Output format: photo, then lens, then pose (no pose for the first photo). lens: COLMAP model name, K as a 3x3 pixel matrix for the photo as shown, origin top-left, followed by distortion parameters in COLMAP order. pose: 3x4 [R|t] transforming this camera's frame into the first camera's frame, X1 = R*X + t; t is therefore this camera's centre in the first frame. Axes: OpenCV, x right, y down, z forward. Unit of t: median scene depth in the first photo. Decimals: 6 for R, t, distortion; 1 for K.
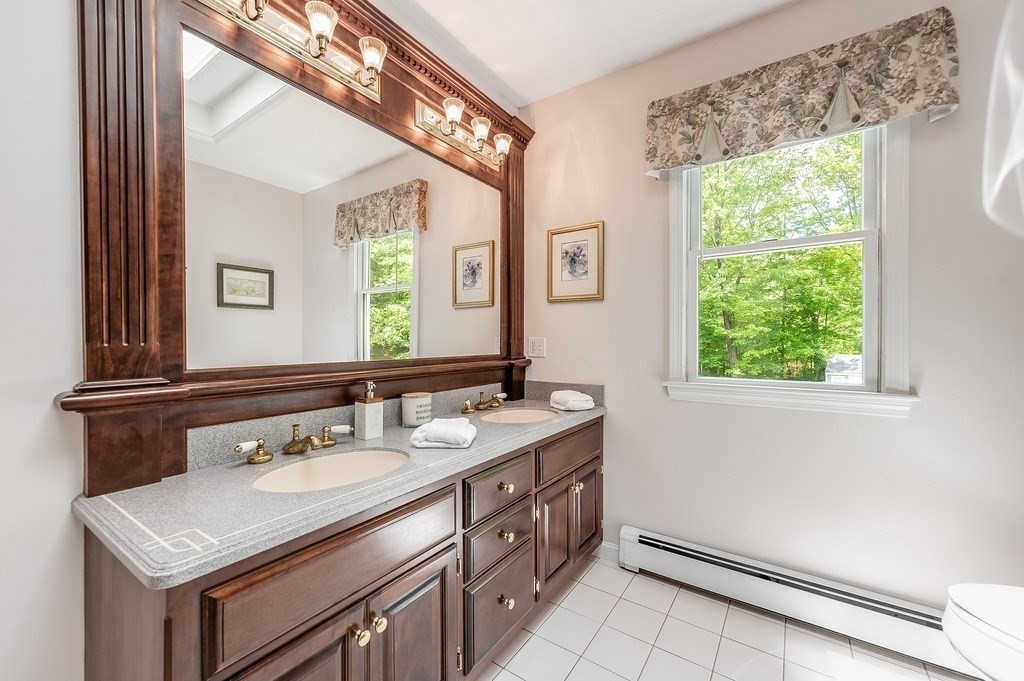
lens RADIAL K [[408.9, 0, 513.8], [0, 408.9, 341.4], [0, 0, 1]] dist [0.004658, 0.000646]
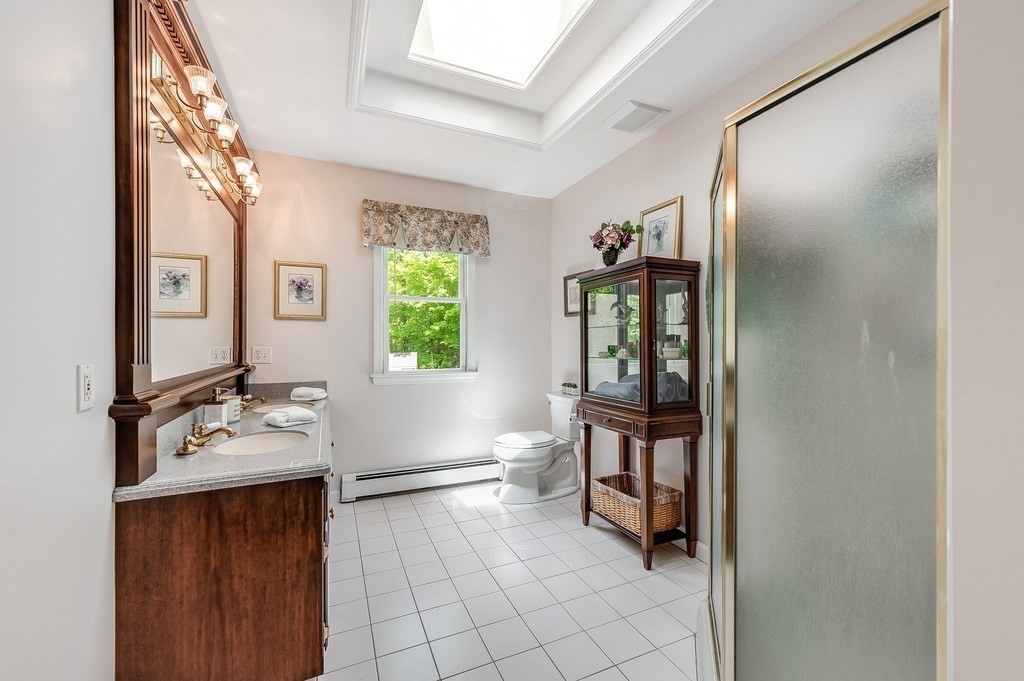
lens RADIAL K [[408.9, 0, 507.1], [0, 408.9, 342.5], [0, 0, 1]] dist [0.004658, 0.000646]
pose [[0.522989, 0.000749, 0.852339, -0.765940], [0.002146, 0.999995, -0.002195, -0.024915], [-0.852337, 0.002977, 0.522985, -0.311039]]
